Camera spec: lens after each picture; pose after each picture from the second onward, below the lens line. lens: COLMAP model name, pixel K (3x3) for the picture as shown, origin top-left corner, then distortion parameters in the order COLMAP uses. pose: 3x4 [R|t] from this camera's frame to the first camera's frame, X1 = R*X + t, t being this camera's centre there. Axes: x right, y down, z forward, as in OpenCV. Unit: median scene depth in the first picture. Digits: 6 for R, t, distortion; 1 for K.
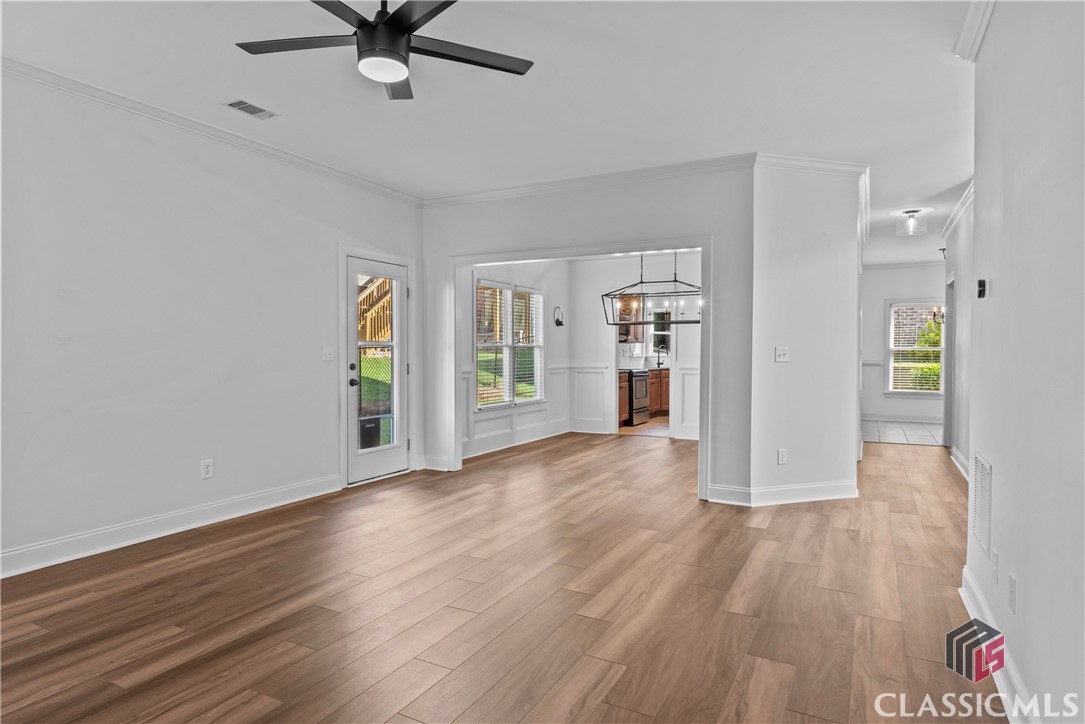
lens RADIAL K [[647.5, 0, 543.8], [0, 647.5, 353.6], [0, 0, 1]] dist [0.001105, 0.001515]
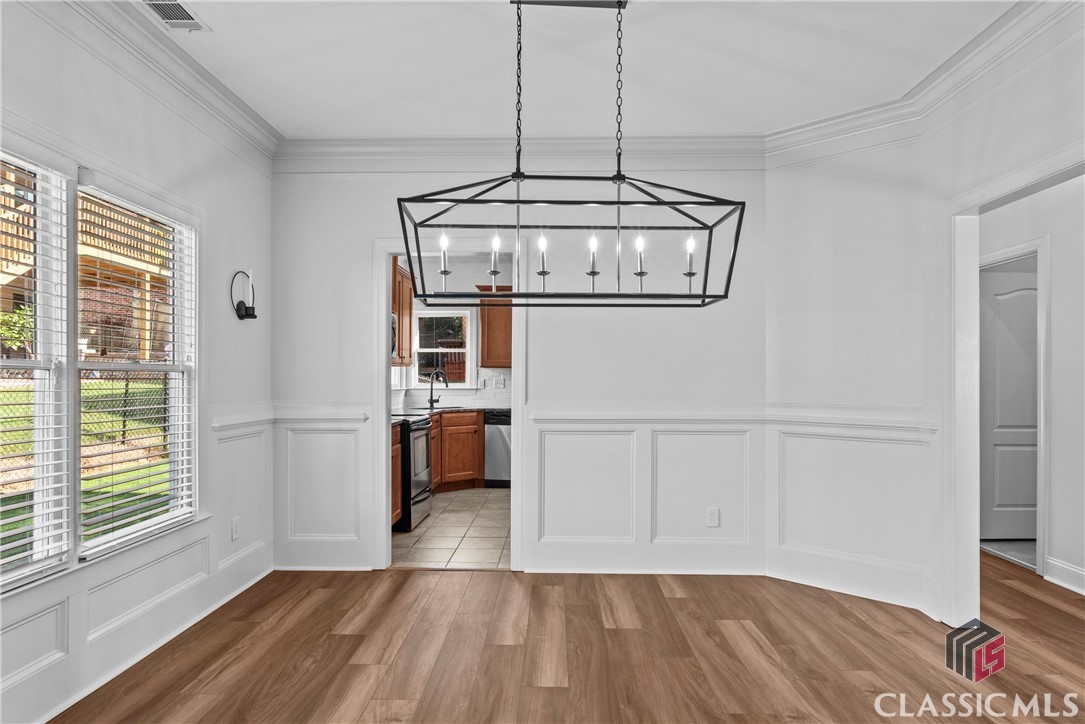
lens RADIAL K [[625.0, 0, 541.5], [0, 625.0, 387.5], [0, 0, 1]] dist [0.000534, 0.001023]
pose [[0.895805, -0.004231, 0.444427, 0.015471], [-0.000655, 0.999941, 0.010840, -0.004272], [-0.444446, -0.010002, 0.895750, 0.558700]]
